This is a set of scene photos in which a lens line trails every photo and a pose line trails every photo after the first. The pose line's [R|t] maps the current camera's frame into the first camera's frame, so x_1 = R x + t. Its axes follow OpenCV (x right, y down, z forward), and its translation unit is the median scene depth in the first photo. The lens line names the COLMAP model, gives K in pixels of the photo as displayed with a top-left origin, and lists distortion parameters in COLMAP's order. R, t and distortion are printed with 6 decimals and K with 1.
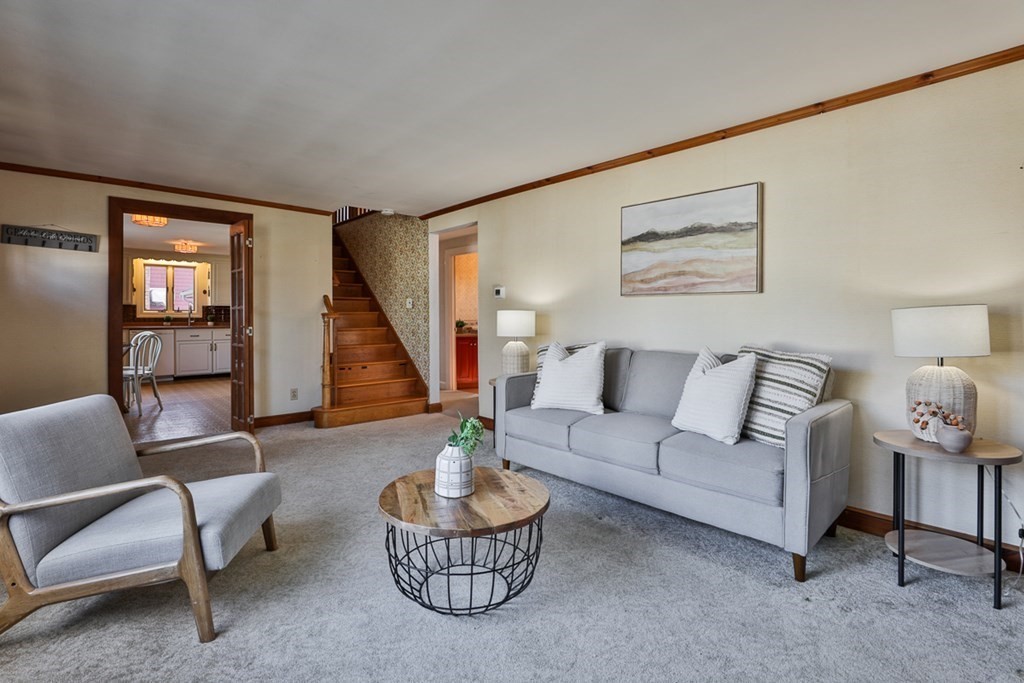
lens RADIAL K [[482.8, 0, 509.5], [0, 482.8, 316.0], [0, 0, 1]] dist [-0.040289, 0.011232]
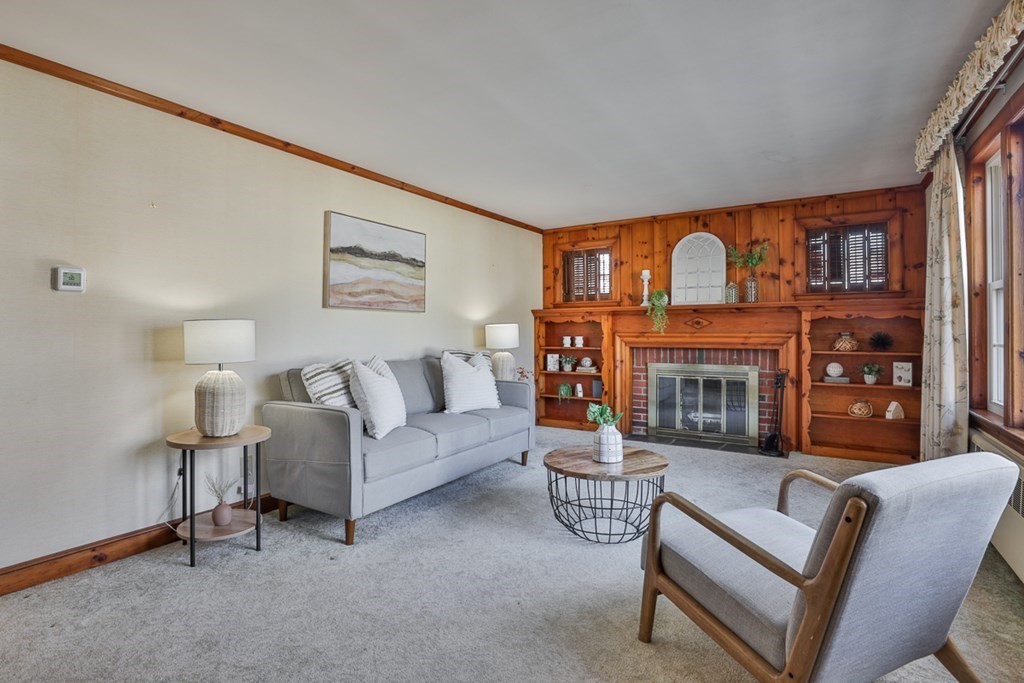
lens RADIAL K [[495.1, 0, 514.4], [0, 495.1, 333.7], [0, 0, 1]] dist [-0.044562, 0.014364]
pose [[-0.265732, -0.005155, 0.964033, -0.793913], [0.003267, 0.999975, 0.006248, 0.004165], [-0.964041, 0.004810, -0.265709, 0.942767]]
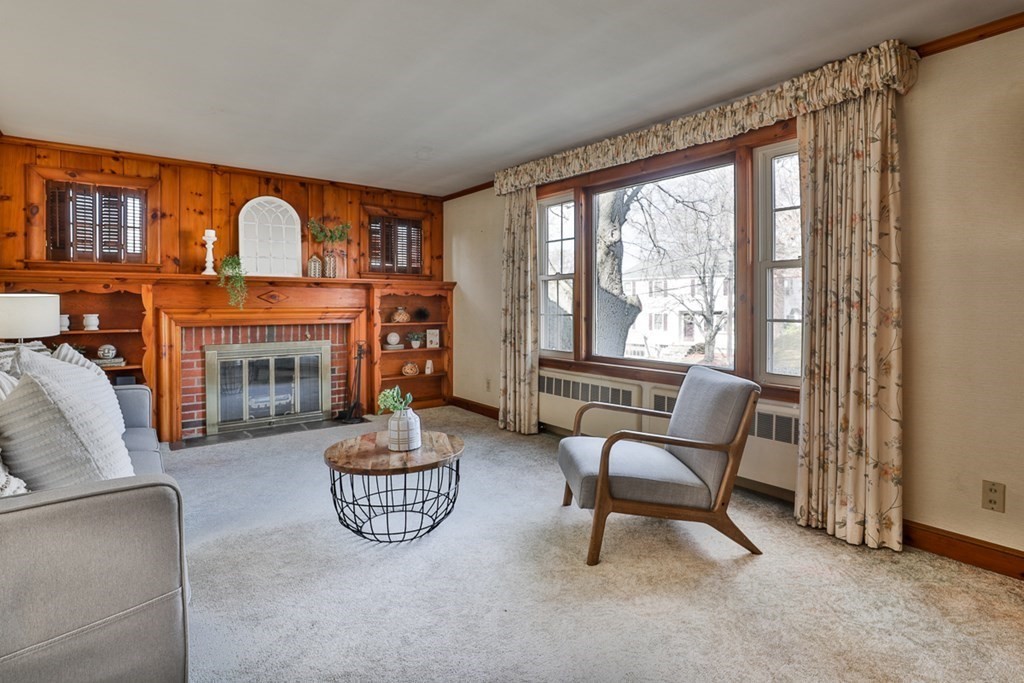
lens RADIAL K [[502.6, 0, 509.6], [0, 502.6, 313.9], [0, 0, 1]] dist [-0.046409, 0.013424]
pose [[-0.997126, -0.000820, 0.075754, -0.272716], [0.000620, 0.999820, 0.018977, 0.003281], [-0.075756, 0.018970, -0.996946, 1.308129]]
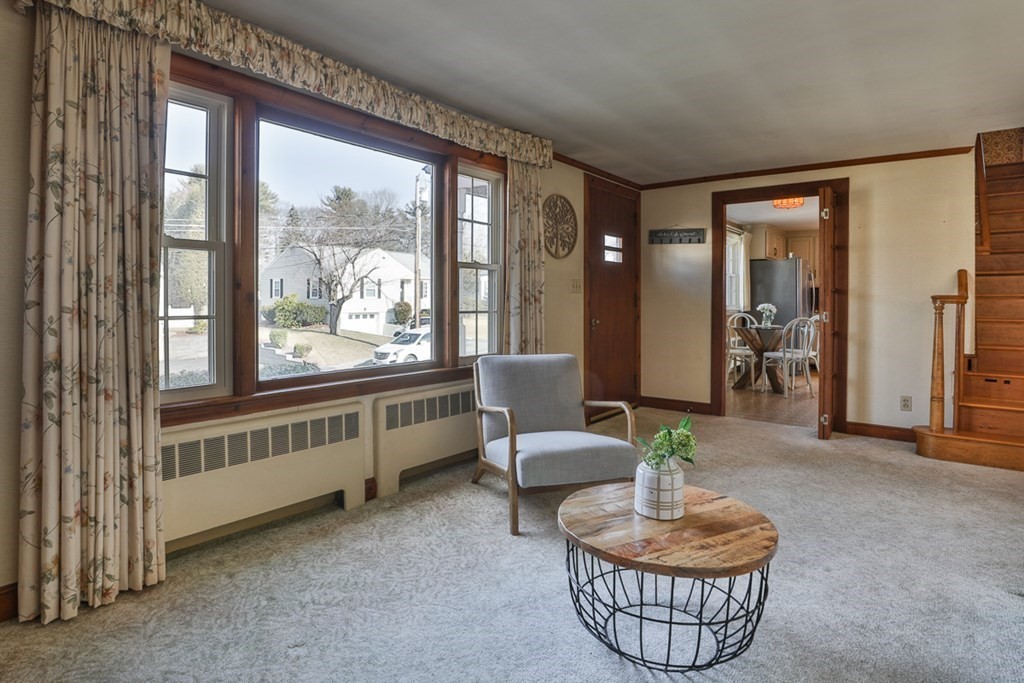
lens RADIAL K [[563.6, 0, 510.4], [0, 563.6, 301.1], [0, 0, 1]] dist [-0.003165, -0.000474]
pose [[0.165021, 0.005438, -0.986275, 0.467914], [-0.005855, 0.999973, 0.004534, 0.002886], [0.986273, 0.005027, 0.165048, 0.350433]]
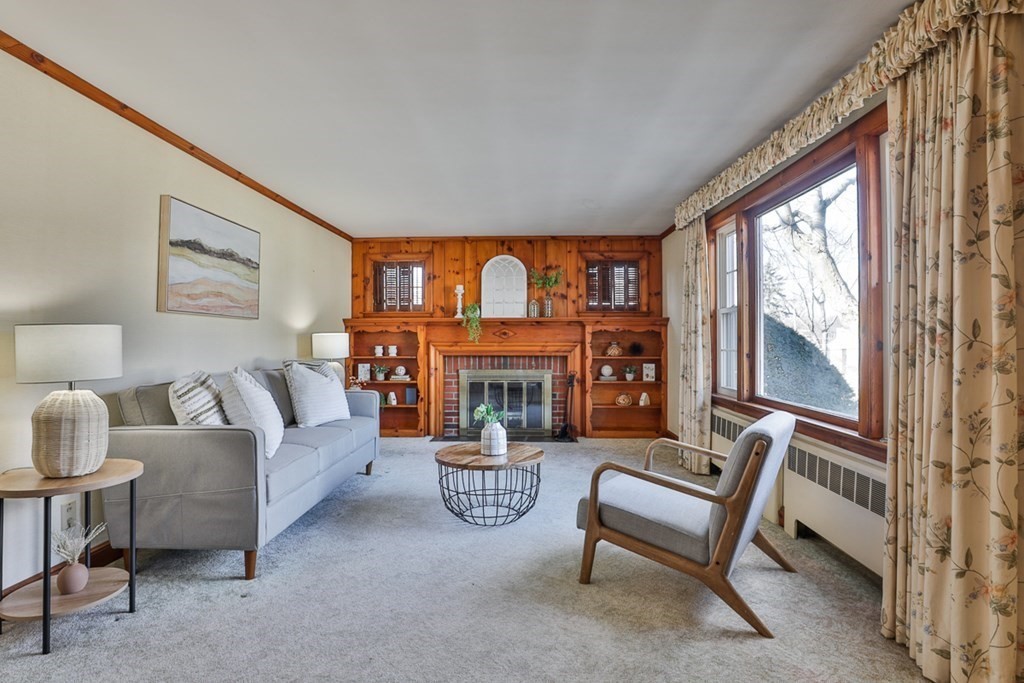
lens RADIAL K [[492.9, 0, 512.0], [0, 492.9, 341.5], [0, 0, 1]] dist [-0.027082, 0.001786]
pose [[-0.718162, -0.001334, 0.695875, -0.723110], [0.000706, 0.999996, 0.002647, 0.005288], [-0.695875, 0.002392, -0.718158, 1.218270]]
